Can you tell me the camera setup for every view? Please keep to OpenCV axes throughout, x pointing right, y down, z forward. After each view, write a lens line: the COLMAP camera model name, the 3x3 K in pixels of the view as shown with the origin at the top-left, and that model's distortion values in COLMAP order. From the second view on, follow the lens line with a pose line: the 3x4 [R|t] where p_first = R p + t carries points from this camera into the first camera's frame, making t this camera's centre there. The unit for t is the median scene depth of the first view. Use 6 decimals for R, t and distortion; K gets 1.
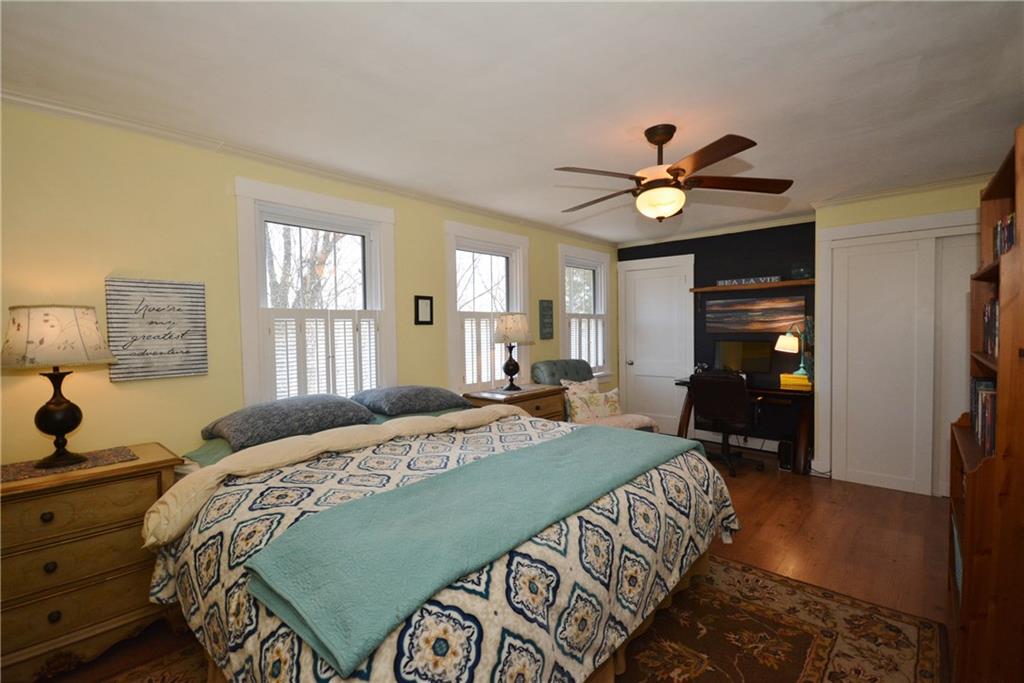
lens RADIAL K [[451.1, 0, 514.6], [0, 451.1, 340.9], [0, 0, 1]] dist [0.008827, -0.012675]
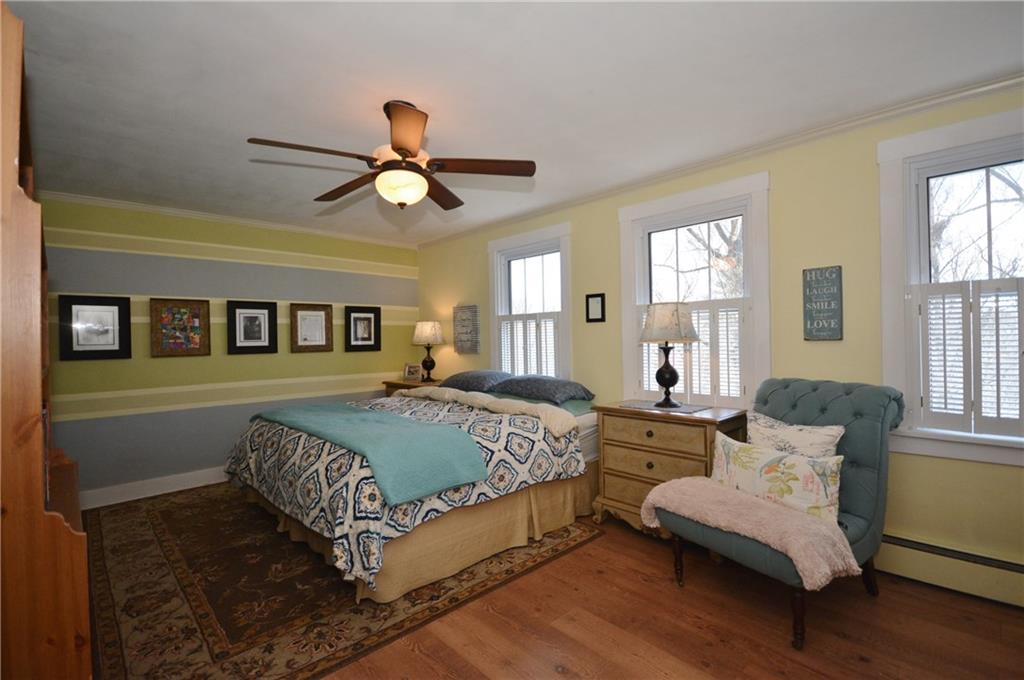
lens RADIAL K [[460.8, 0, 509.7], [0, 460.8, 337.7], [0, 0, 1]] dist [-0.003709, -0.000328]
pose [[-0.078871, 0.015971, -0.996757, 0.857703], [-0.010904, 0.999798, 0.016883, -0.016445], [0.996825, 0.012200, -0.078680, 0.898260]]
